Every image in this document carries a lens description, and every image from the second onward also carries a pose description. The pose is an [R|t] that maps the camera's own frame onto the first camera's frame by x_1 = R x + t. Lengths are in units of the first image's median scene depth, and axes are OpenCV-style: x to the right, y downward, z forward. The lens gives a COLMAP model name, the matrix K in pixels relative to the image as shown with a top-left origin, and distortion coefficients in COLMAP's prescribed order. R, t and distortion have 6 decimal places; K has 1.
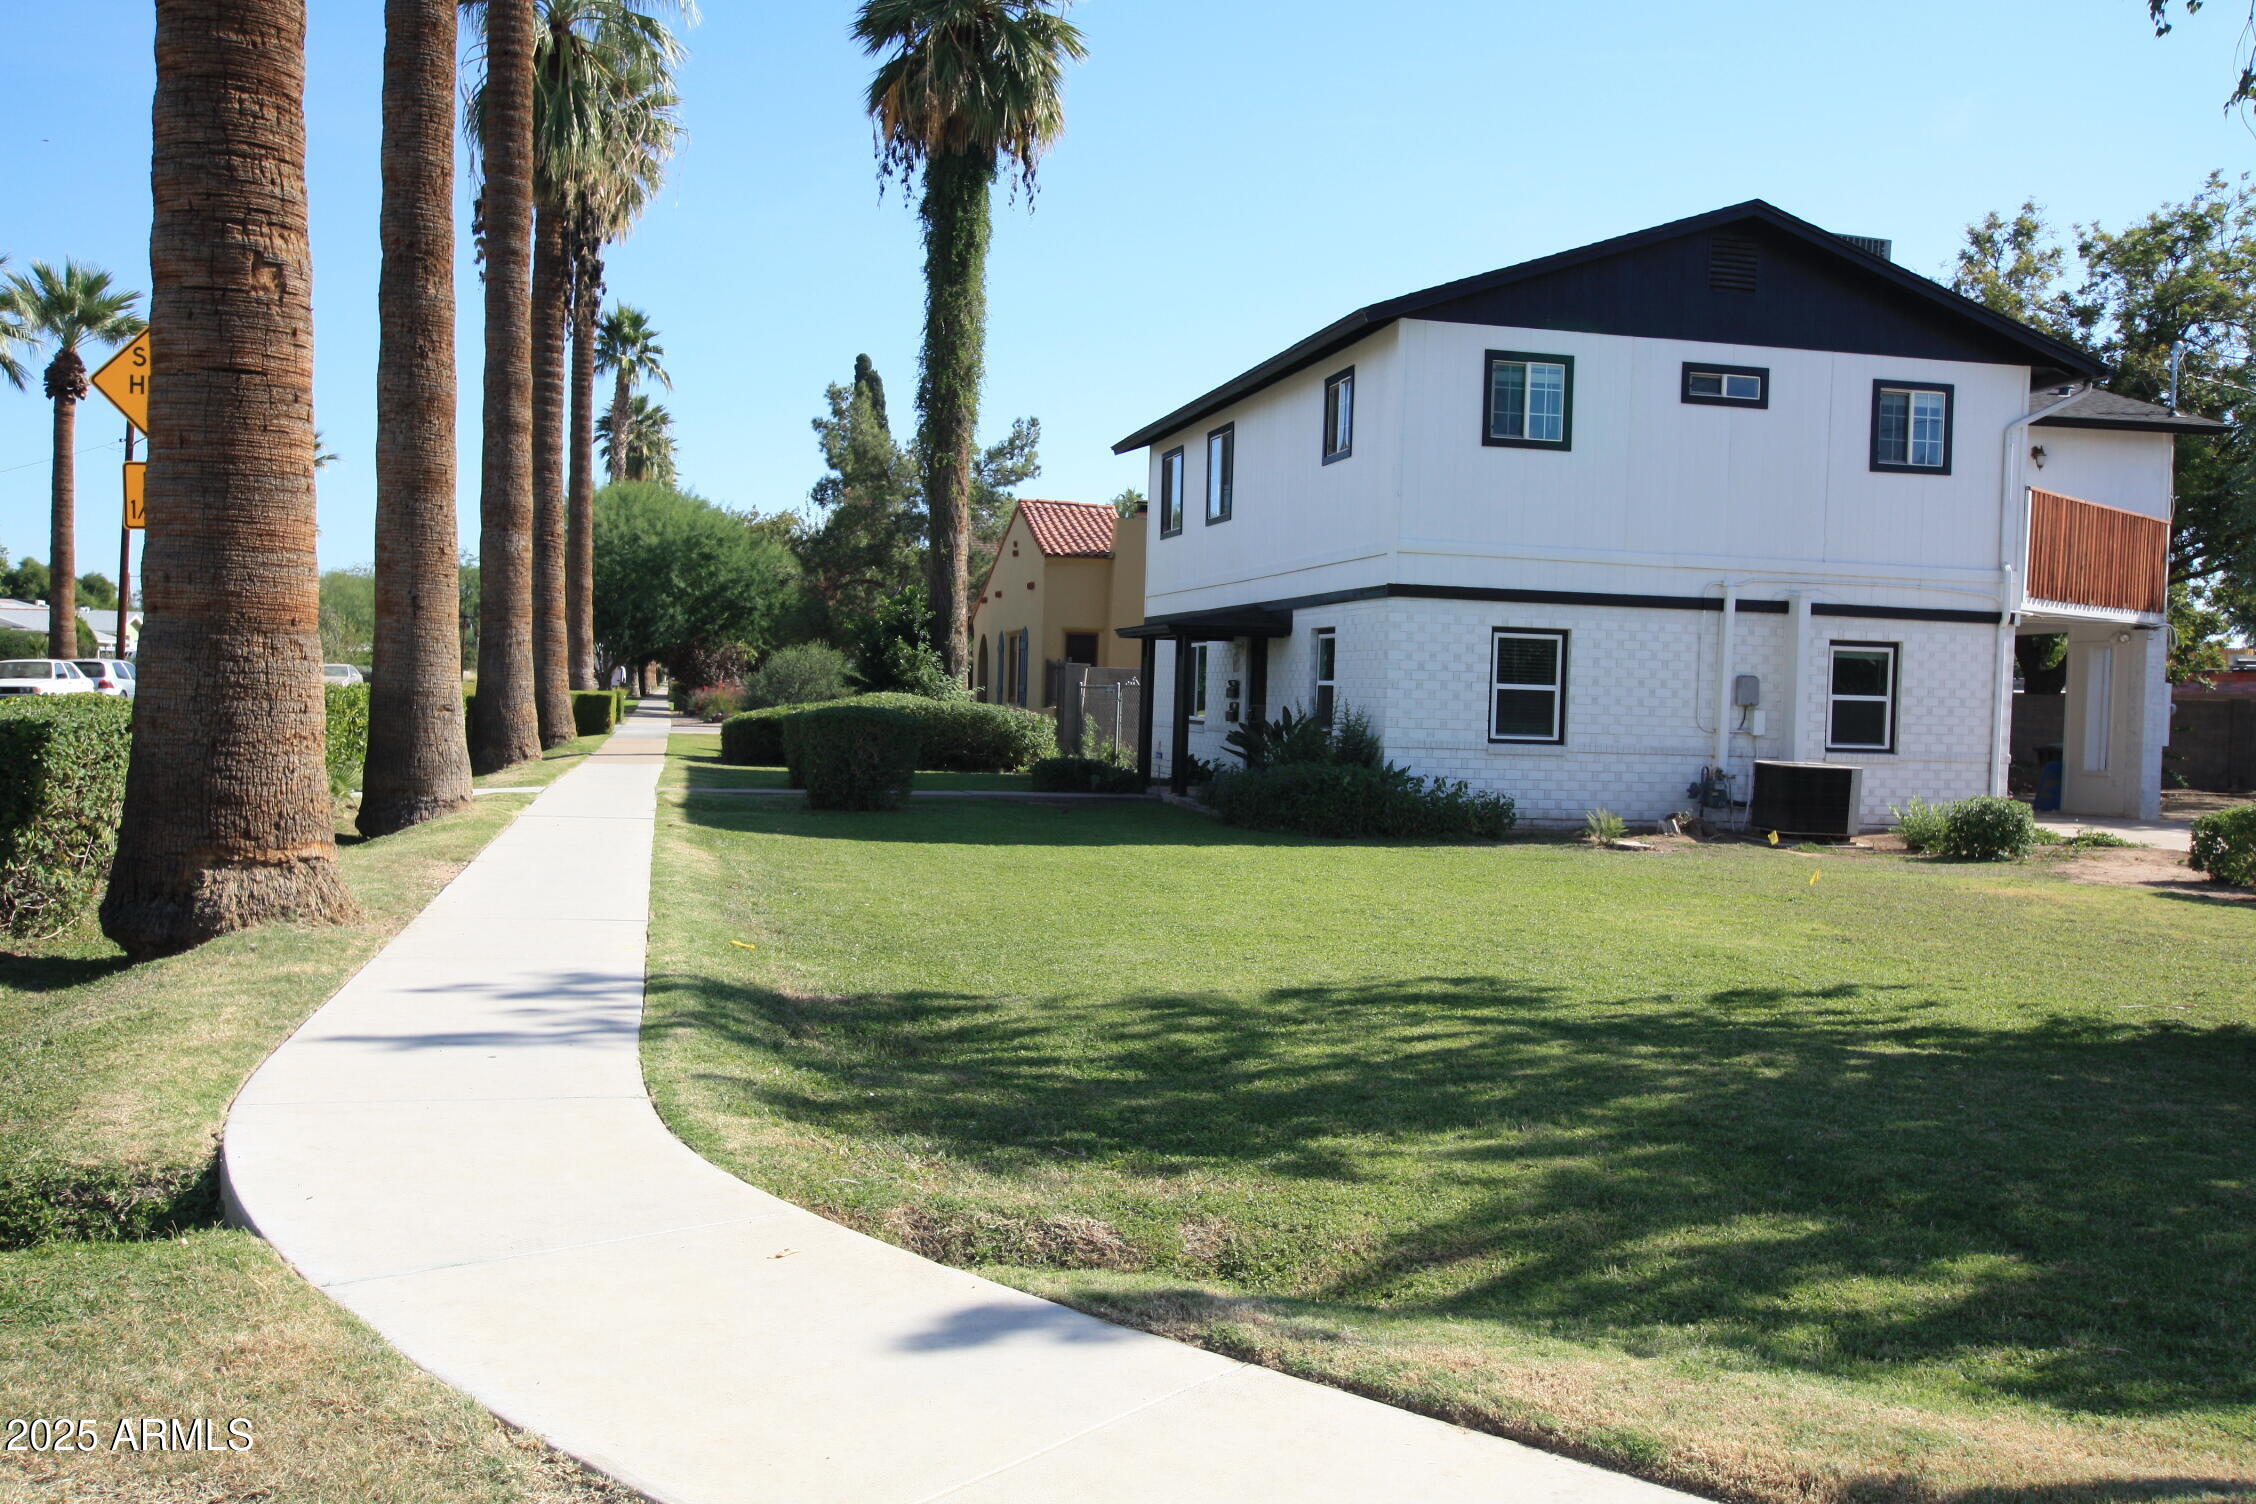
lens RADIAL K [[1970.0, 0, 1124.9], [0, 1970.0, 769.4], [0, 0, 1]] dist [0.003821, 0.004405]
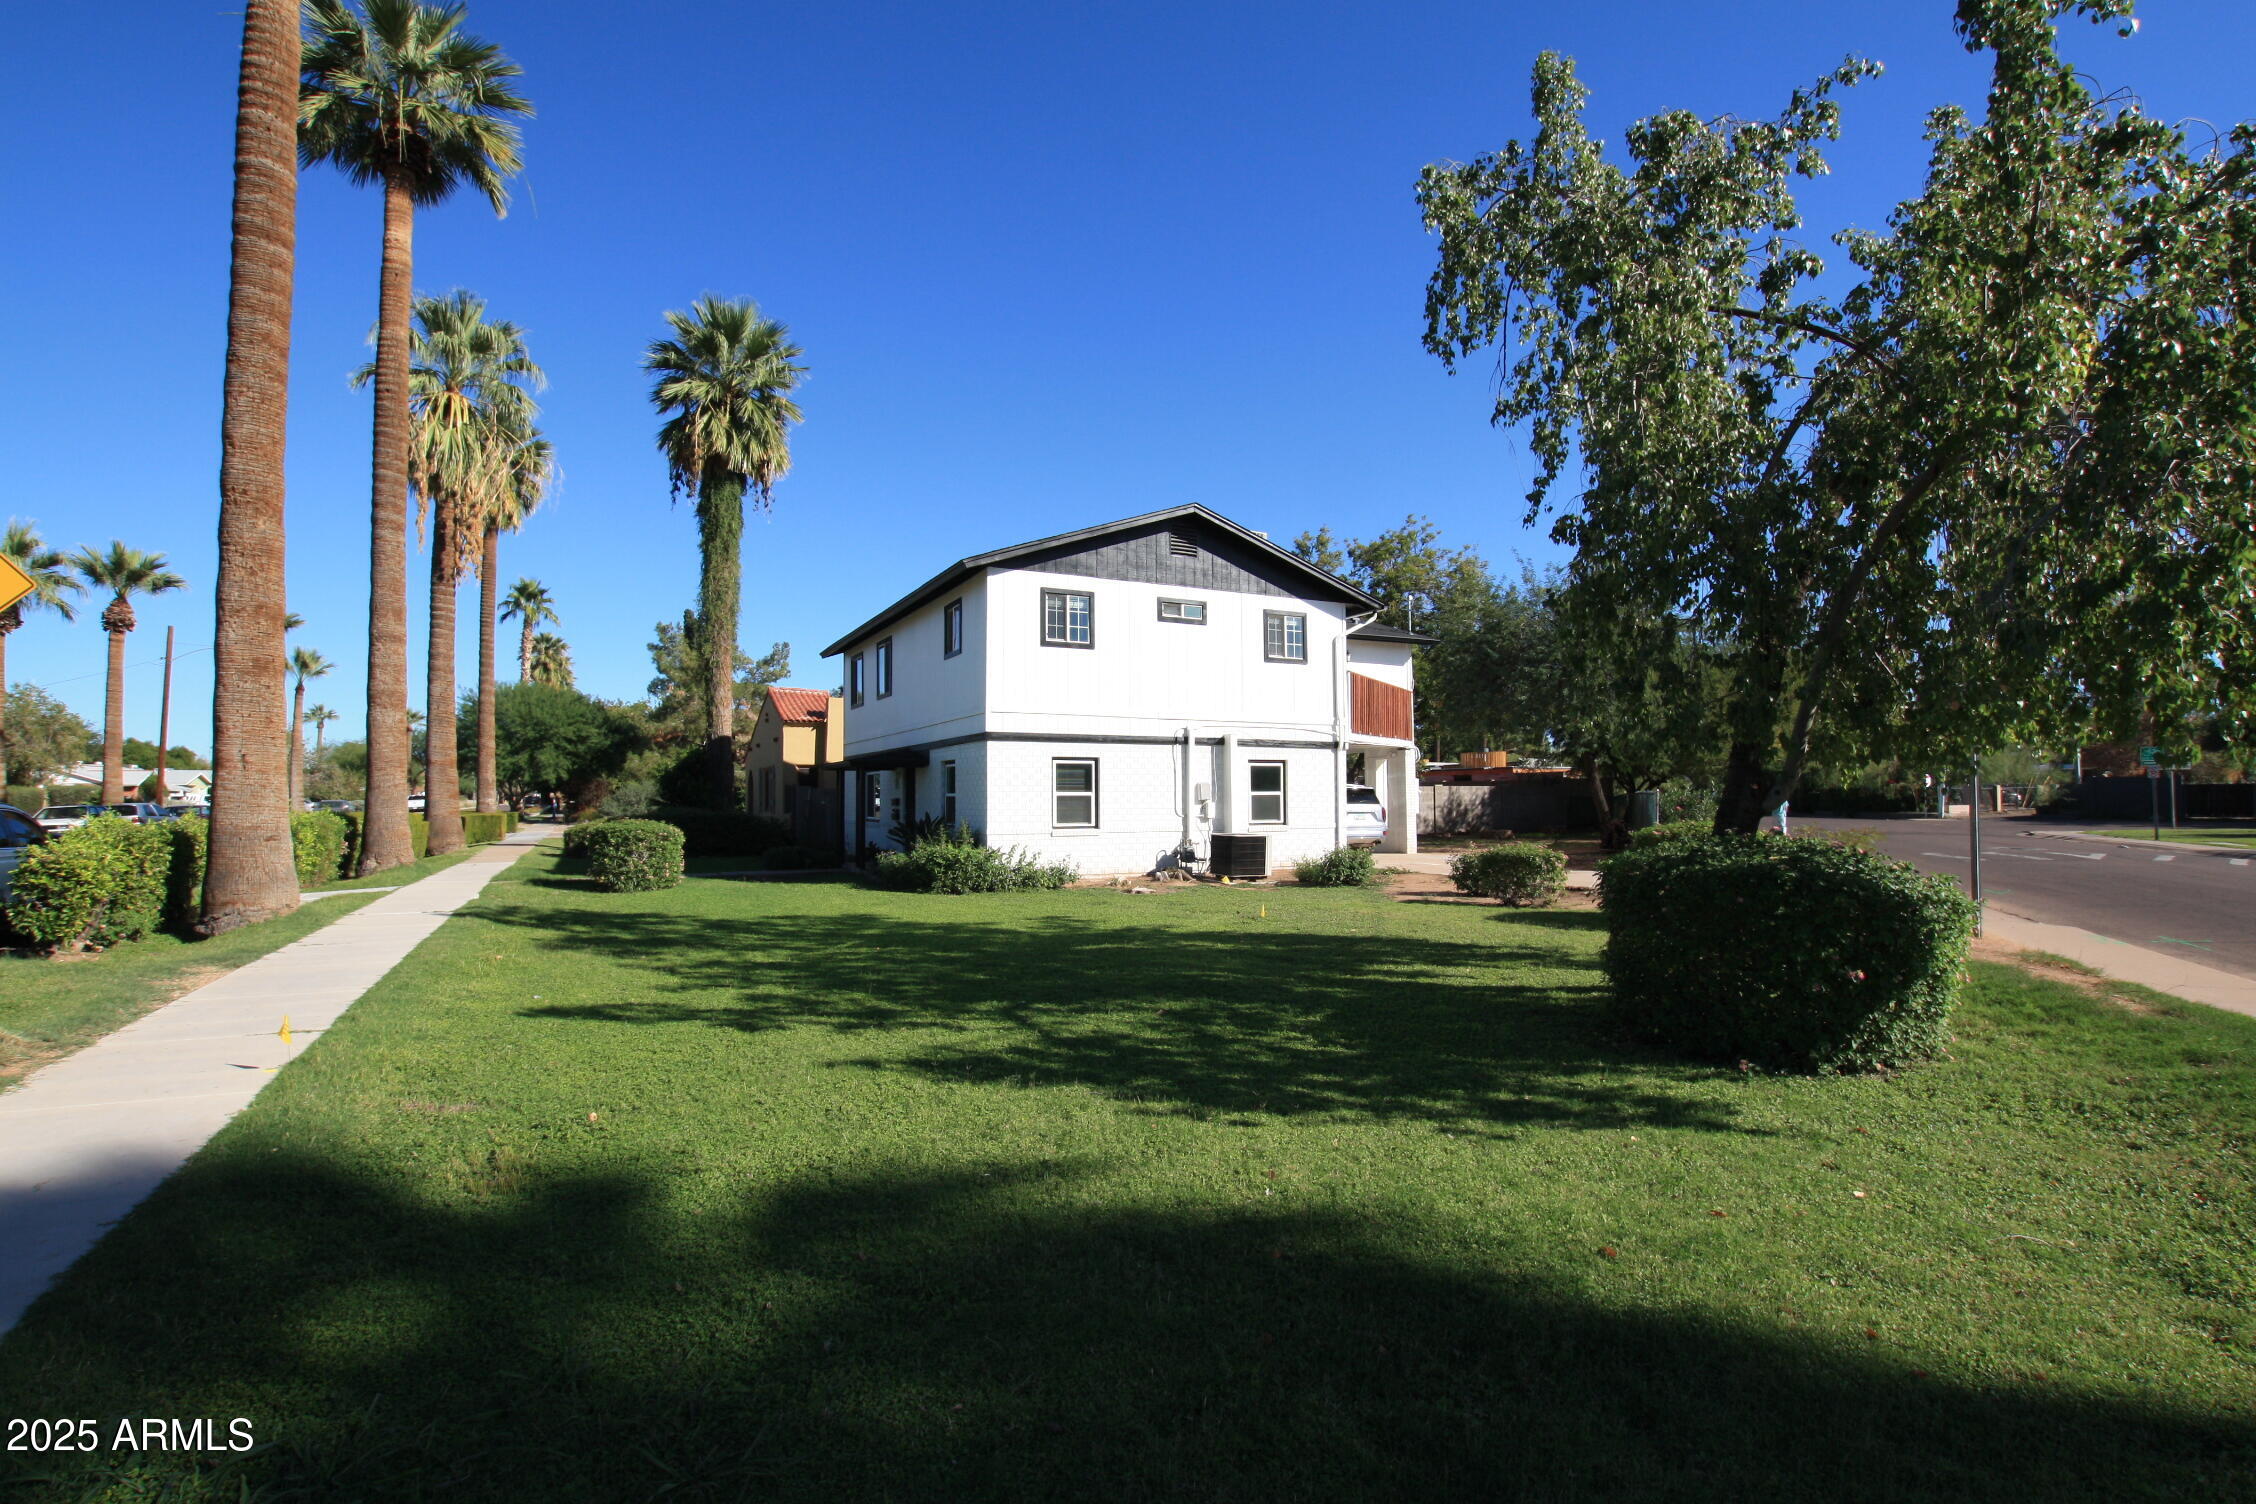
lens RADIAL K [[1051.8, 0, 1129.3], [0, 1051.8, 753.2], [0, 0, 1]] dist [-0.025982, -0.000227]
pose [[0.967431, -0.023915, 0.252004, 0.026406], [0.043491, 0.996427, -0.072401, -0.009181], [-0.249372, 0.081003, 0.965014, 0.129600]]
